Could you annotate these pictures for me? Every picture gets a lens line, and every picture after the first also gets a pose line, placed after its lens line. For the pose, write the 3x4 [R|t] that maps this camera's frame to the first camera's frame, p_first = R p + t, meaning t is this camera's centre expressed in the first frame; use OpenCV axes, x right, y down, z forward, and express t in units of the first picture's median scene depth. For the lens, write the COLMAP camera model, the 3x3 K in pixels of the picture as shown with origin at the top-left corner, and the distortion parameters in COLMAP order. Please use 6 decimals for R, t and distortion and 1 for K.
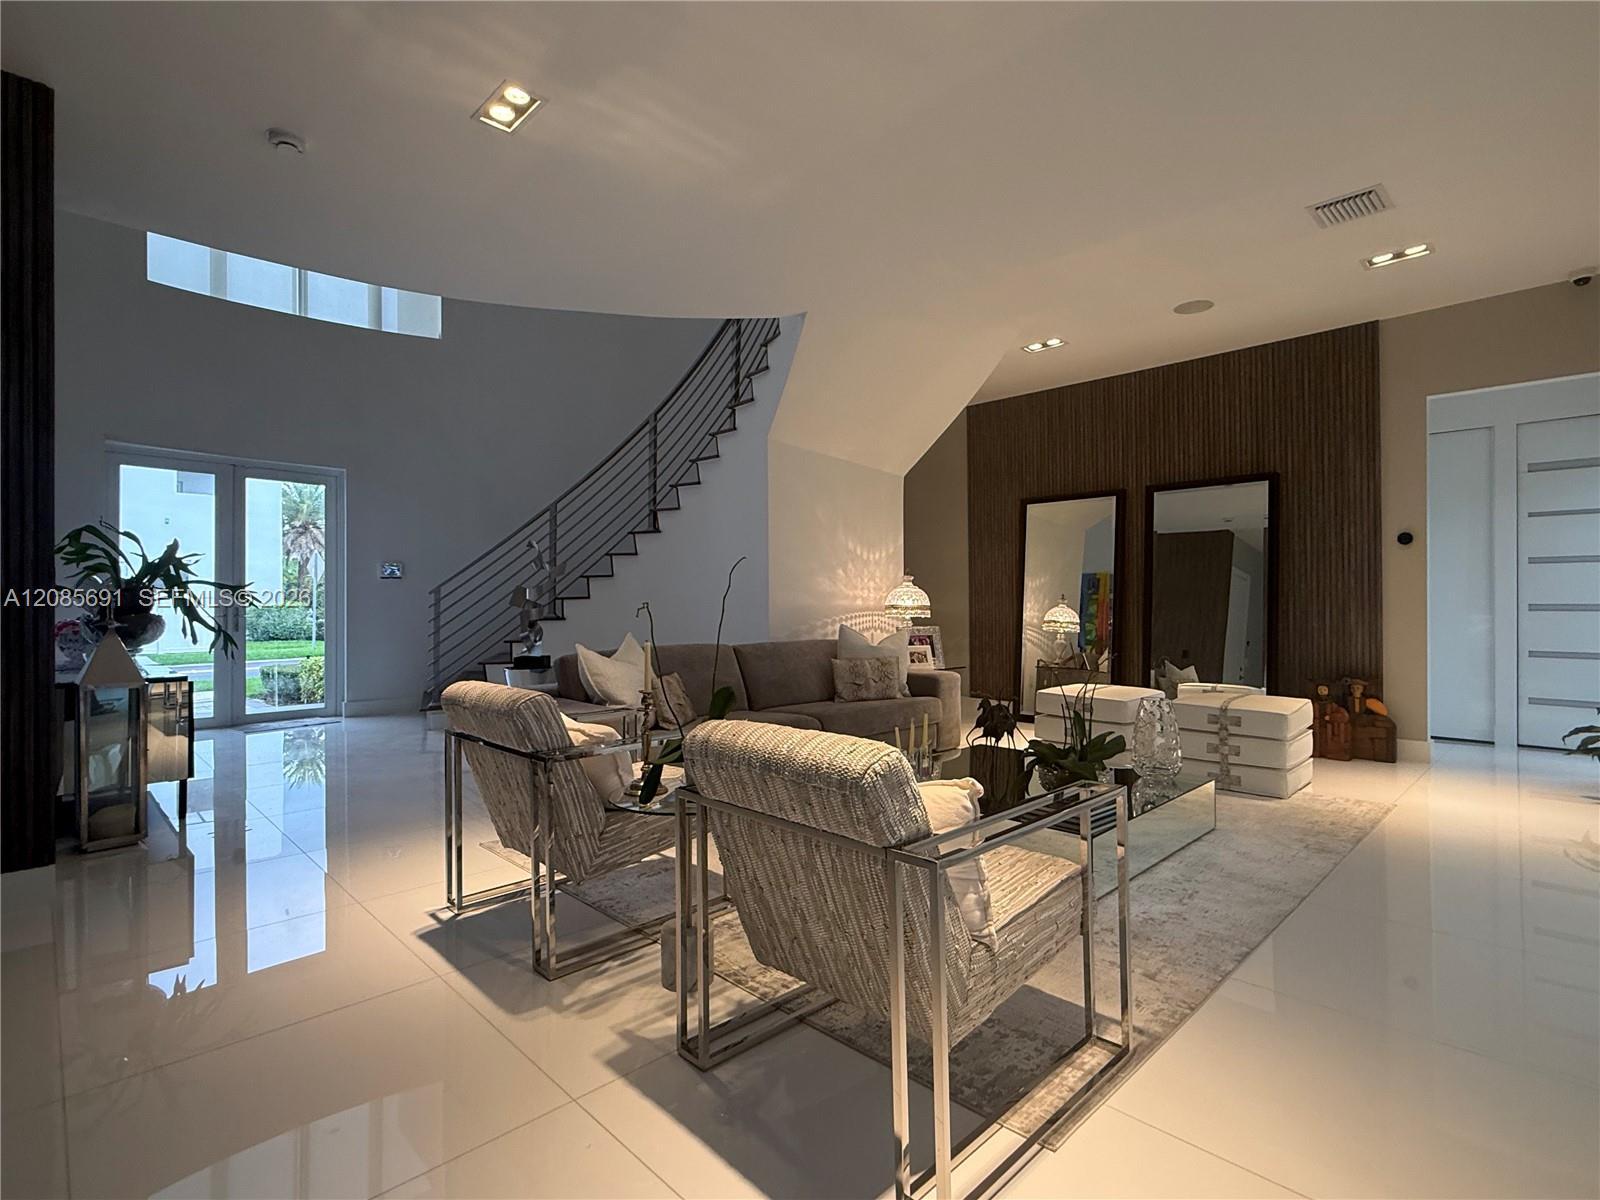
lens RADIAL K [[798.8, 0, 791.4], [0, 798.8, 604.0], [0, 0, 1]] dist [0.001750, 0.000441]
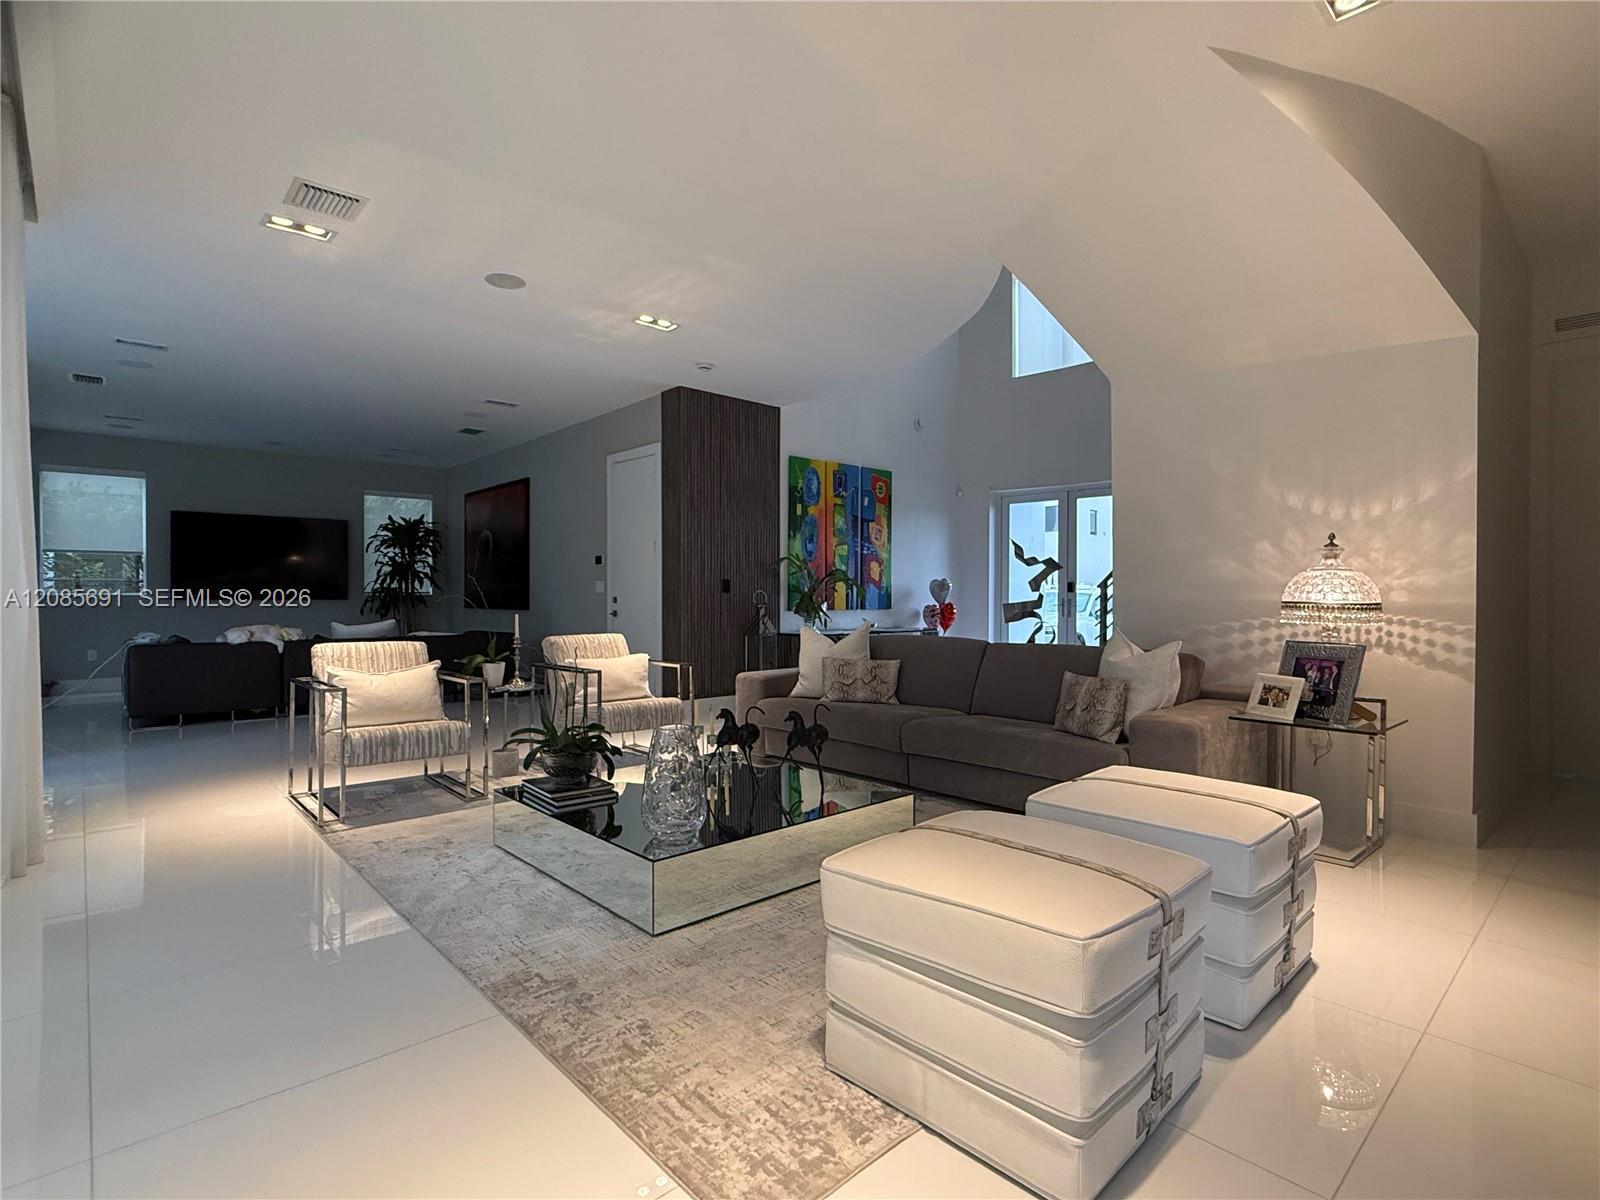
lens RADIAL K [[798.8, 0, 804.8], [0, 798.8, 601.3], [0, 0, 1]] dist [0.001750, 0.000441]
pose [[-0.041024, 0.005588, -0.999143, 0.702569], [-0.005142, 0.999970, 0.005803, 0.000137], [0.999145, 0.005376, -0.040994, 0.684199]]
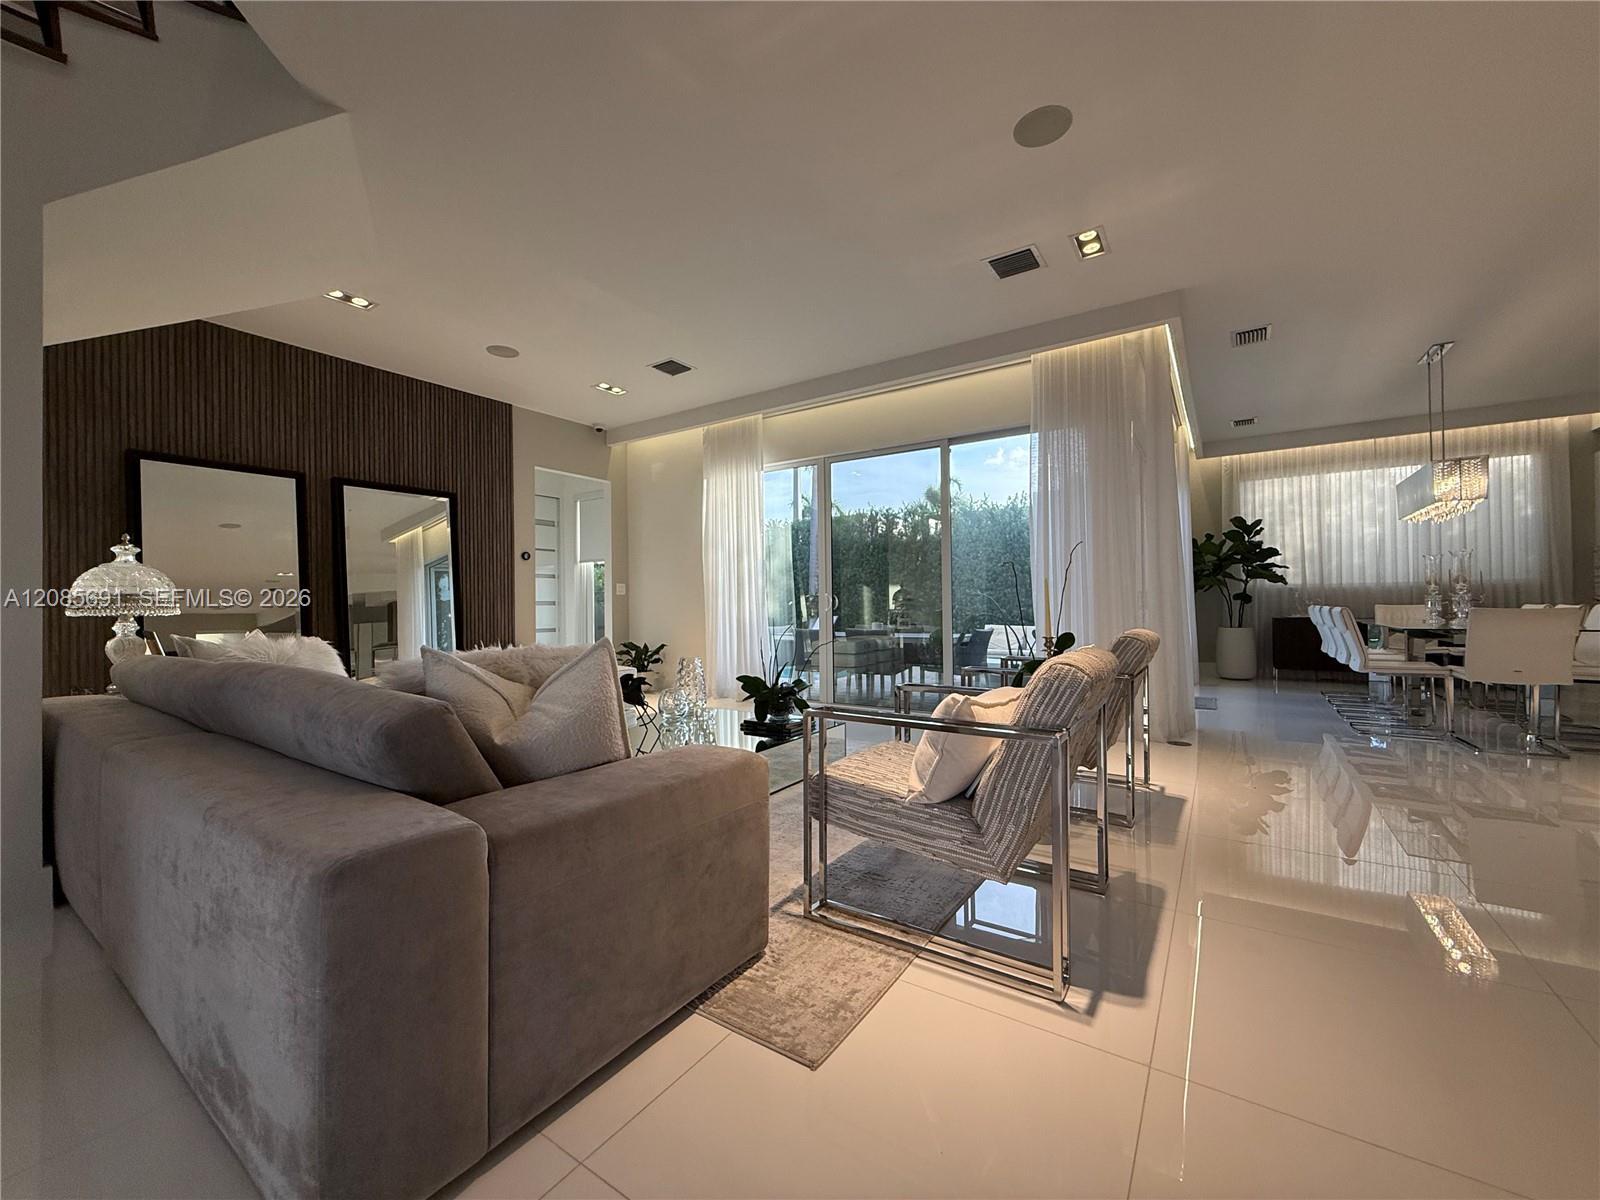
lens RADIAL K [[638.4, 0, 796.9], [0, 638.4, 604.0], [0, 0, 1]] dist [-0.004786, -0.001510]
pose [[-0.192193, 0.005174, 0.981343, -0.453053], [0.008911, 0.999954, -0.003527, 0.014876], [-0.981317, 0.008067, -0.192230, 0.649974]]
